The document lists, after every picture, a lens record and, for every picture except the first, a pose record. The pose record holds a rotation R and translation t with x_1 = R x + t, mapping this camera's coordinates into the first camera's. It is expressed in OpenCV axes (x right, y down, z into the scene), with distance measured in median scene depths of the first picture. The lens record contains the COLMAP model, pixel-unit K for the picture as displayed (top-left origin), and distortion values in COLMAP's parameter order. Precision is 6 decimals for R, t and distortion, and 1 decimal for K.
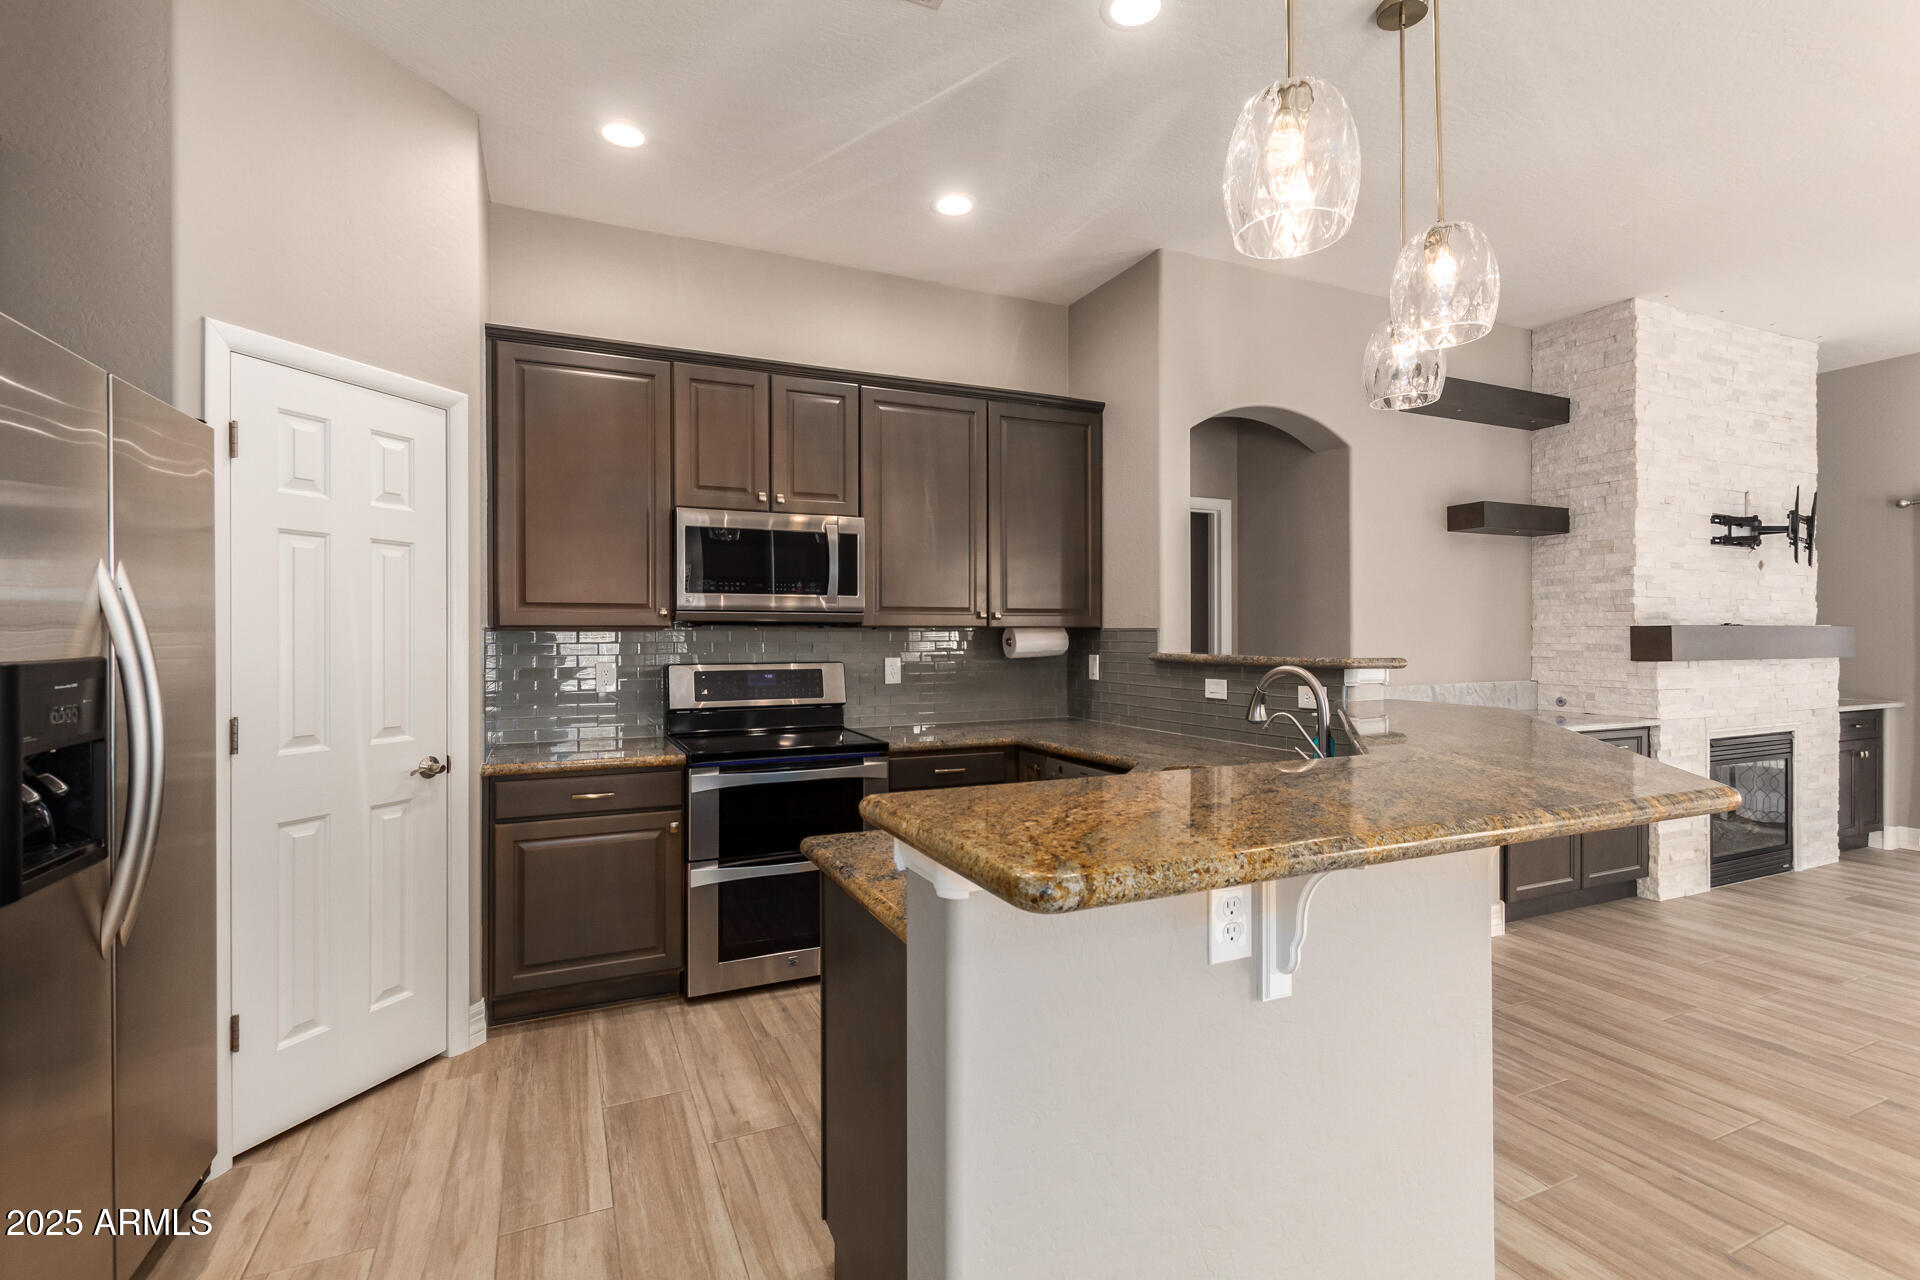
lens RADIAL K [[893.2, 0, 954.0], [0, 893.2, 636.6], [0, 0, 1]] dist [0.001443, -0.001532]
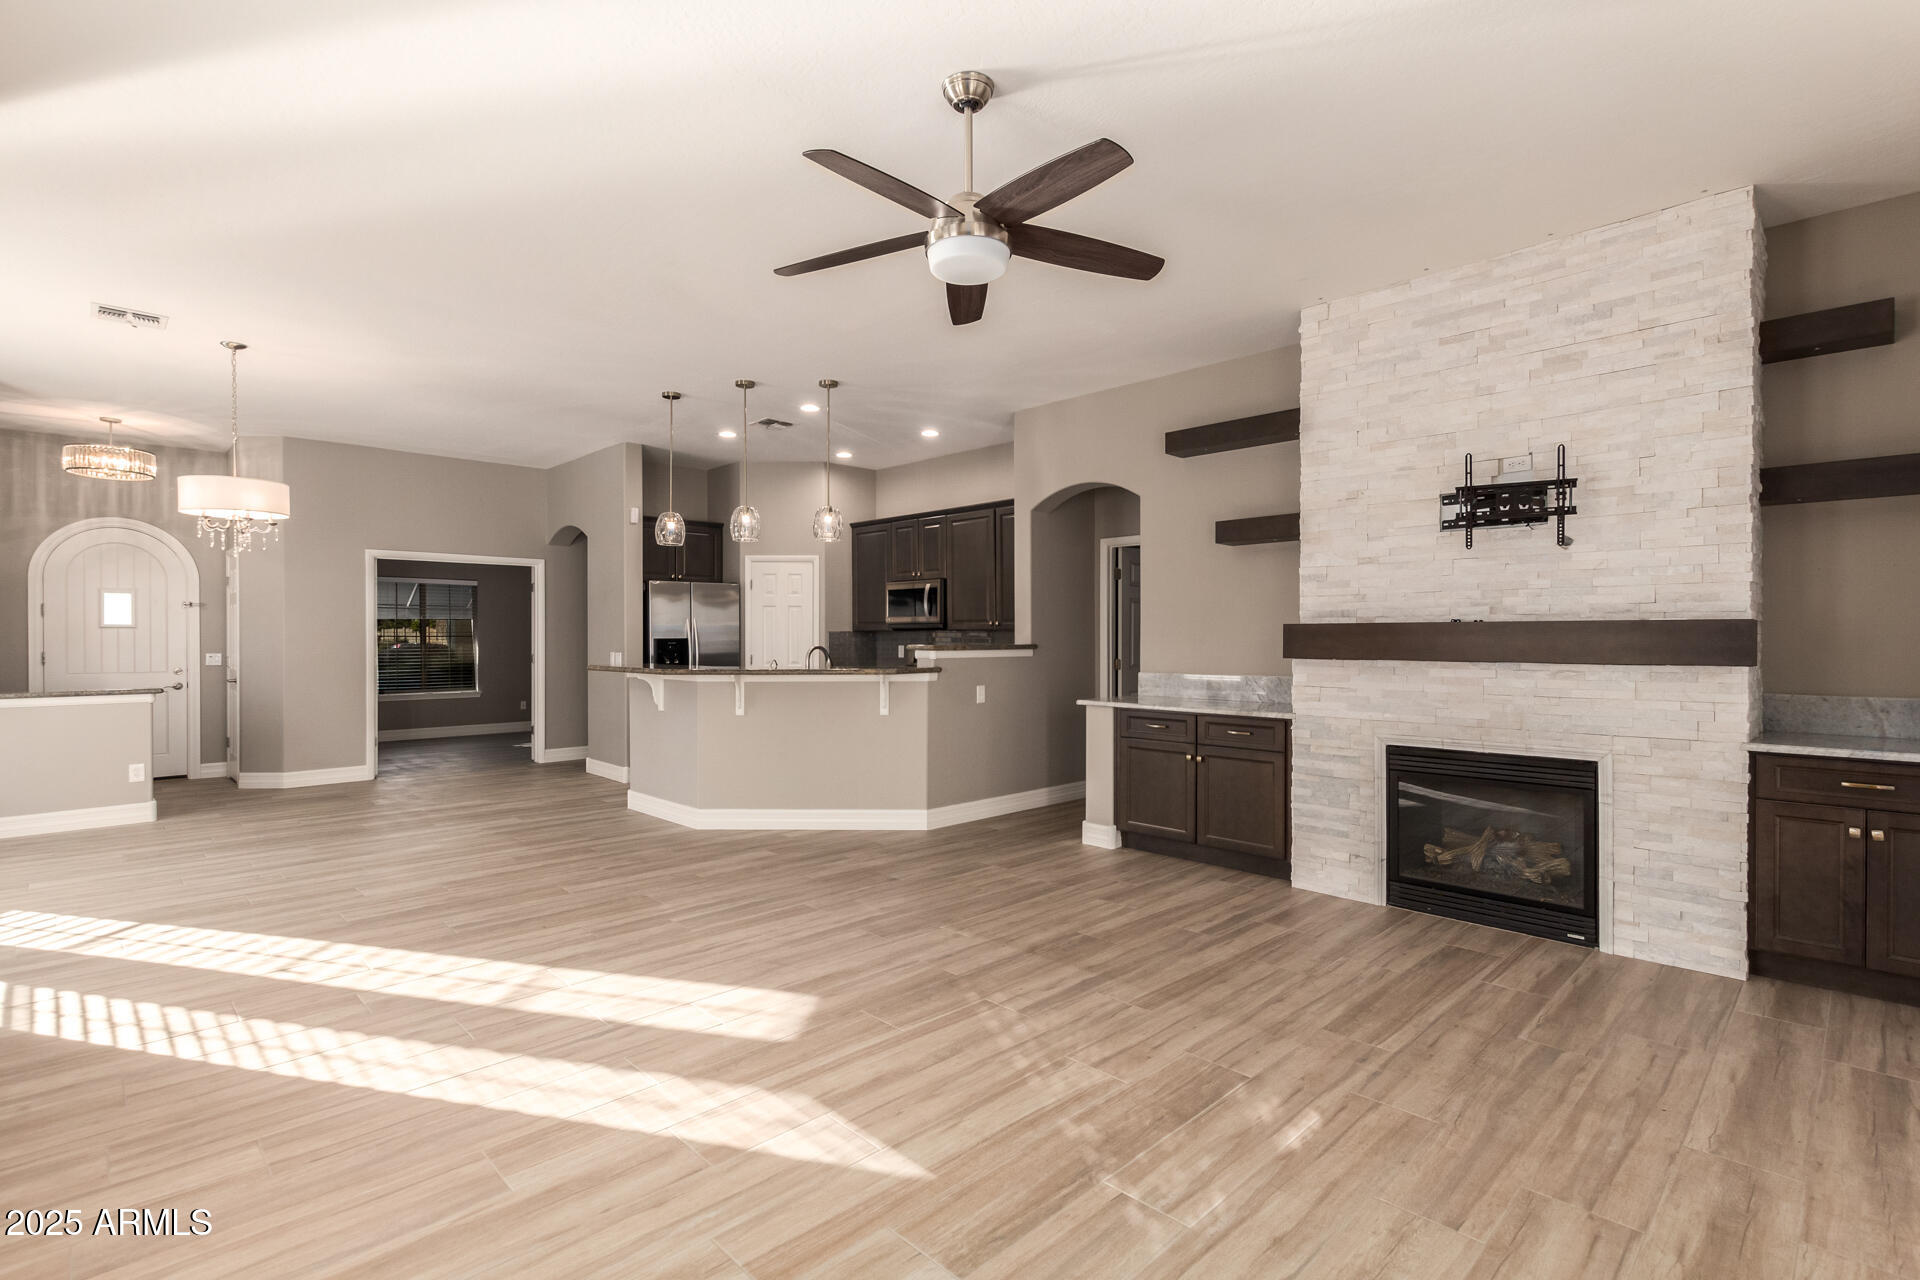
lens RADIAL K [[893.2, 0, 942.2], [0, 893.2, 636.7], [0, 0, 1]] dist [0.001443, -0.001532]
pose [[0.324375, 0.000891, -0.945928, 1.964586], [-0.001704, 0.999998, 0.000358, 0.003265], [0.945927, 0.001496, 0.324376, 0.322619]]
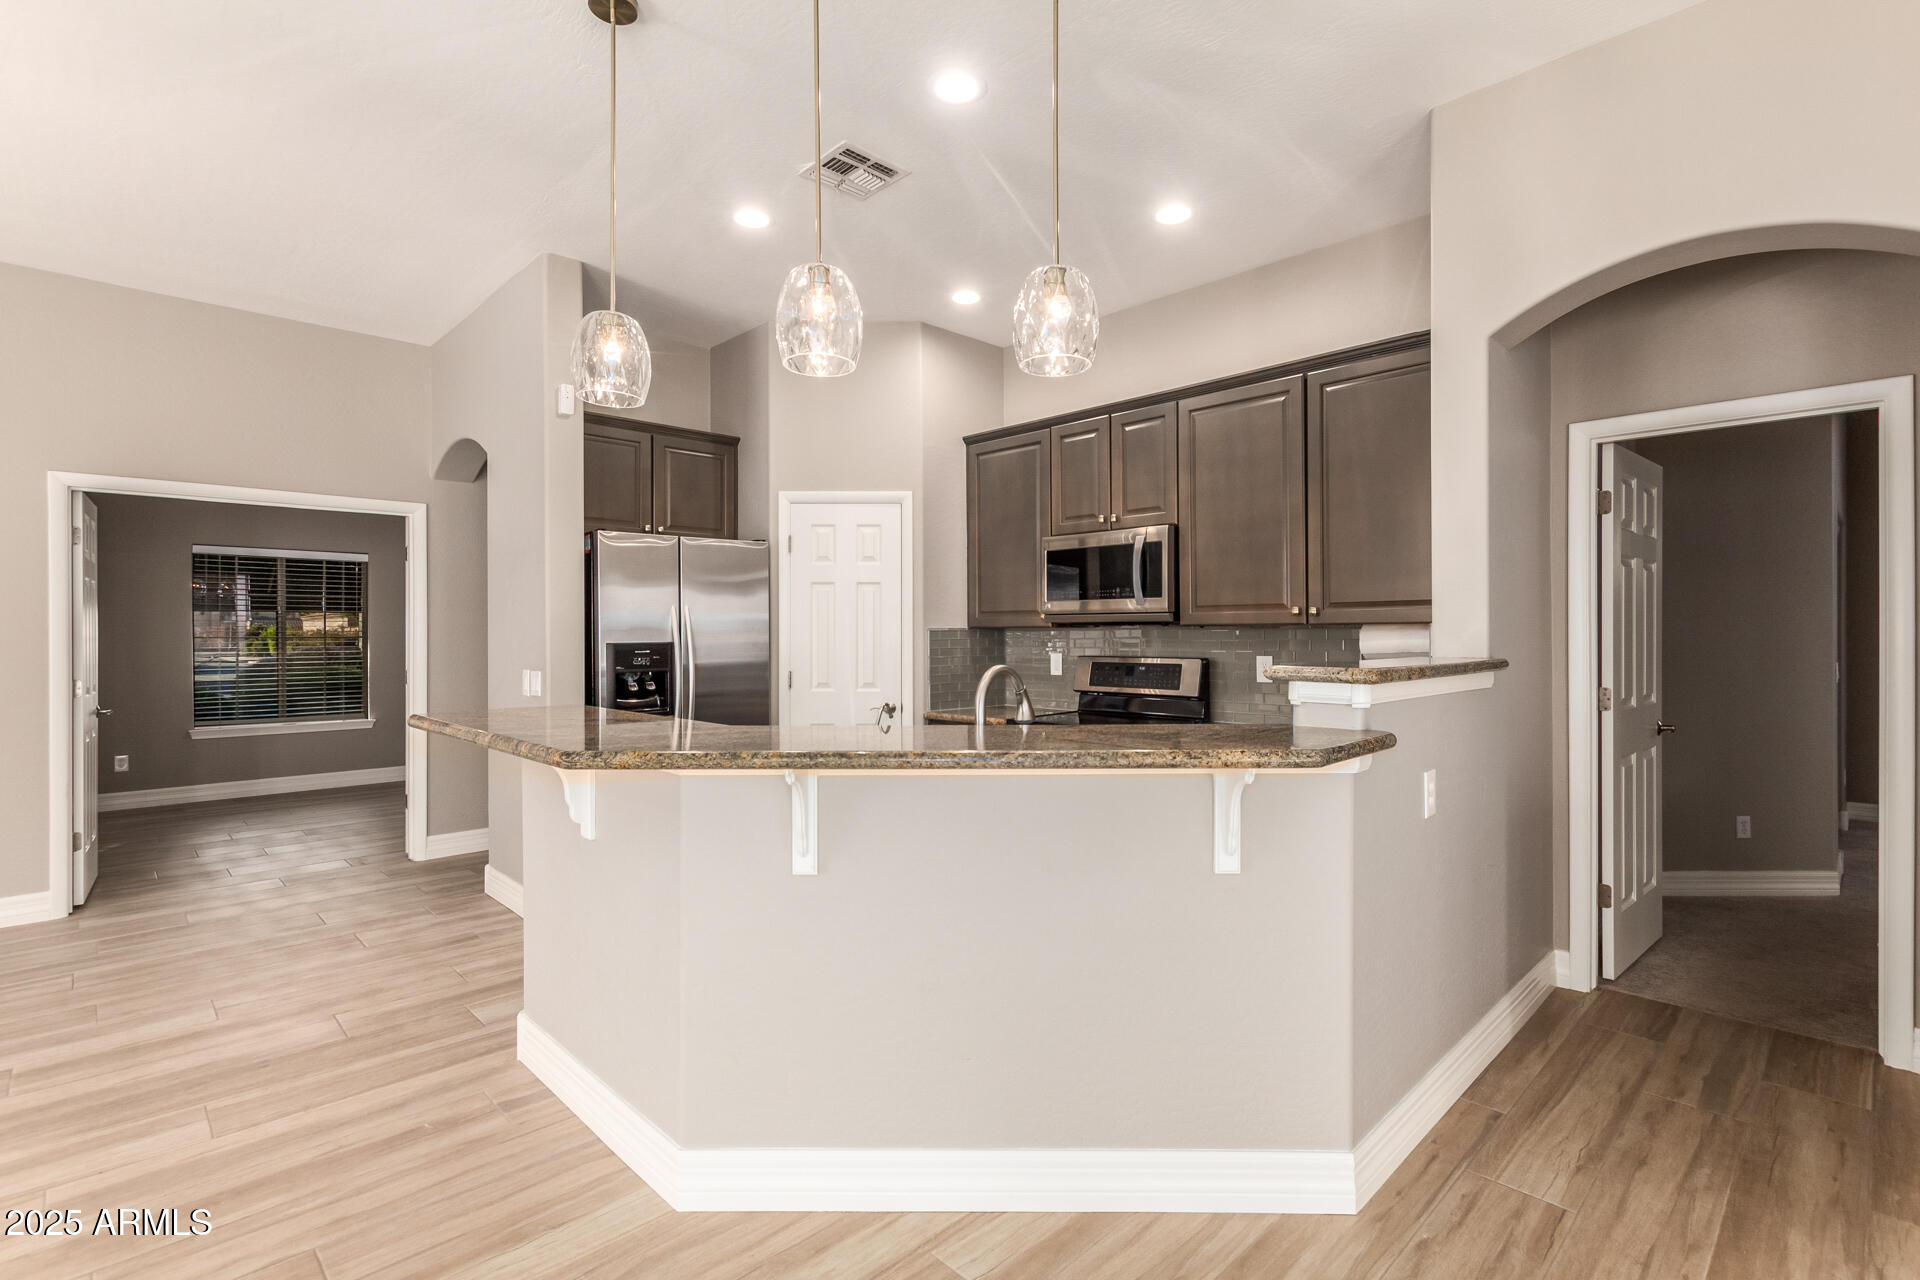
lens RADIAL K [[893.2, 0, 961.0], [0, 893.2, 640.4], [0, 0, 1]] dist [0.001443, -0.001532]
pose [[0.335239, 0.010856, -0.942071, 0.853021], [0.001839, 0.999924, 0.012177, -0.006862], [0.942131, -0.005815, 0.335194, 0.407516]]
